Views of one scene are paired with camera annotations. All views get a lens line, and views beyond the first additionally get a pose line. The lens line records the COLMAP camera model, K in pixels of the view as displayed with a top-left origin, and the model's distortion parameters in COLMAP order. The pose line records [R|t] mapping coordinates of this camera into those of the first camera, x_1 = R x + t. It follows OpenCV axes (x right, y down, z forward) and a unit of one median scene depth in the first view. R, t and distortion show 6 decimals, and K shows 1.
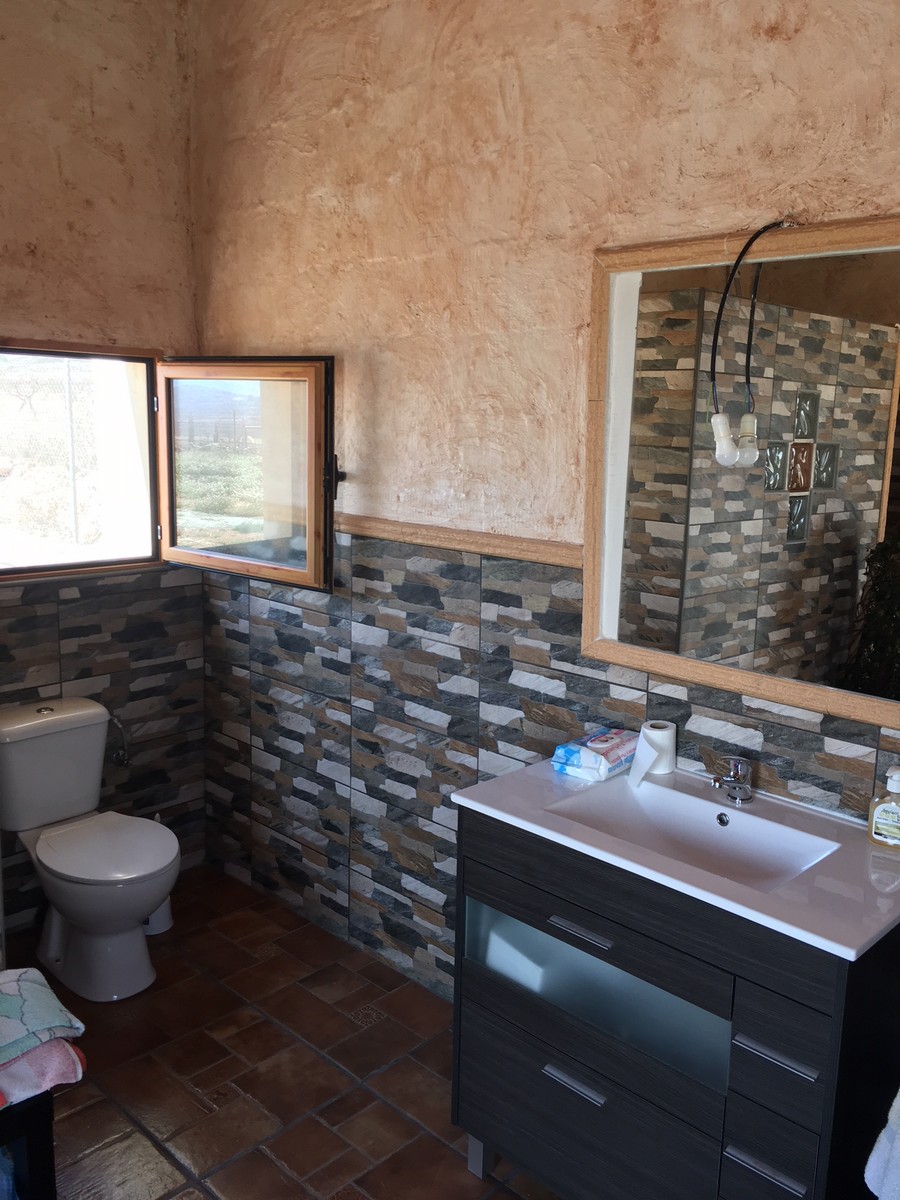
lens RADIAL K [[1012.2, 0, 450.2], [0, 1012.2, 593.9], [0, 0, 1]] dist [0.080070, -0.110942]
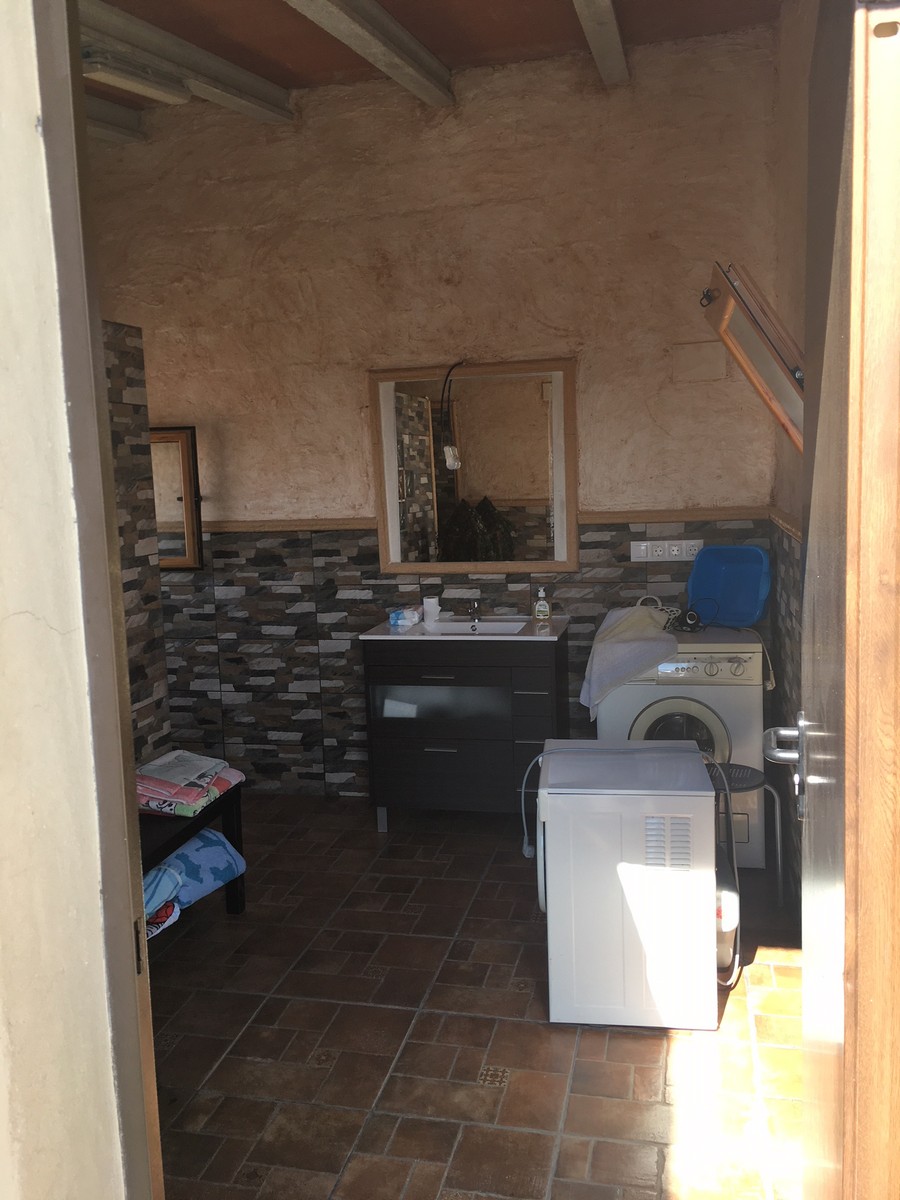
lens RADIAL K [[1012.2, 0, 441.1], [0, 1012.2, 600.2], [0, 0, 1]] dist [0.080070, -0.110942]
pose [[0.857608, -0.122491, 0.499504, -0.695515], [0.146888, 0.989106, -0.009642, 0.136128], [-0.492882, 0.081640, 0.866258, -0.686419]]
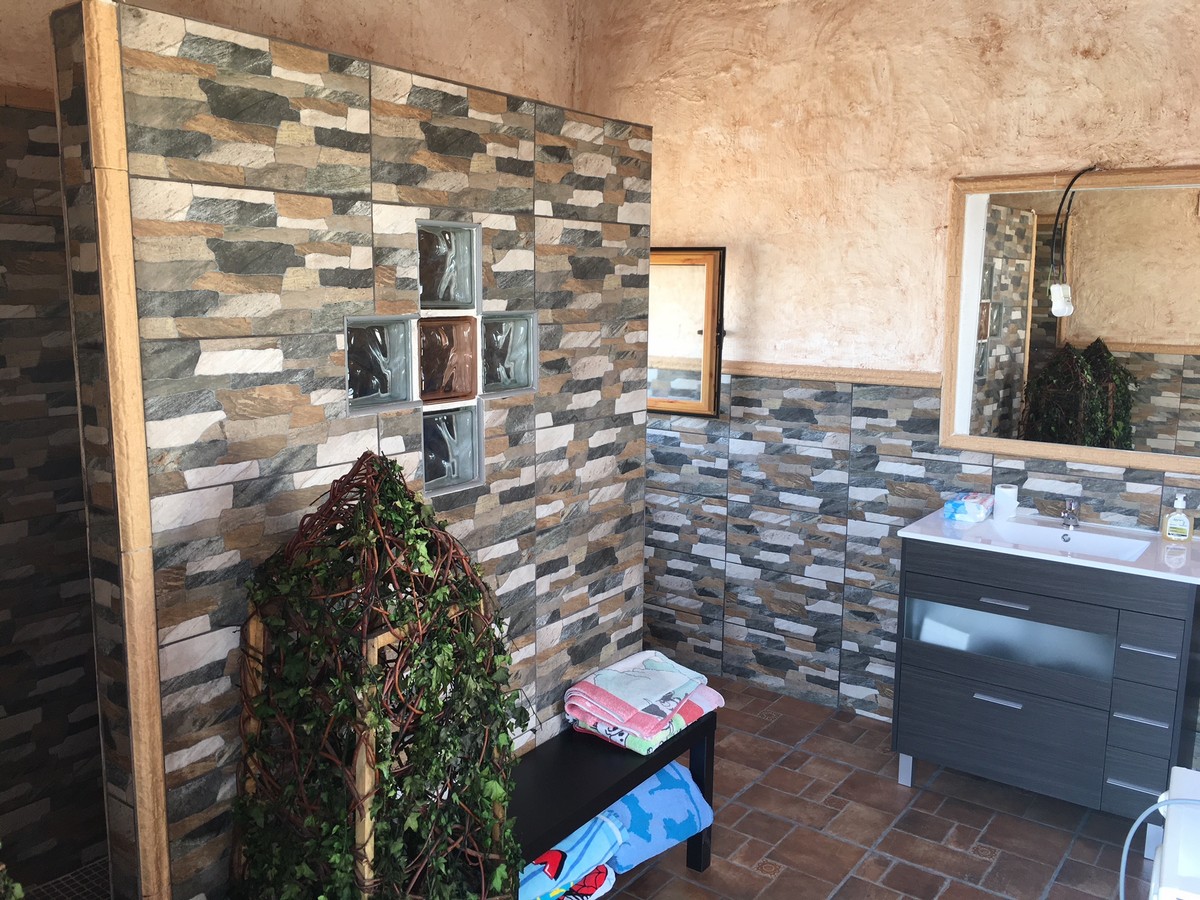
lens RADIAL K [[1012.2, 0, 593.5], [0, 1012.2, 451.9], [0, 0, 1]] dist [0.080070, -0.110942]
pose [[0.991241, -0.038544, 0.126313, -0.523889], [0.039440, 0.999211, -0.004599, 0.051032], [-0.126036, 0.009540, 0.991980, -0.394560]]
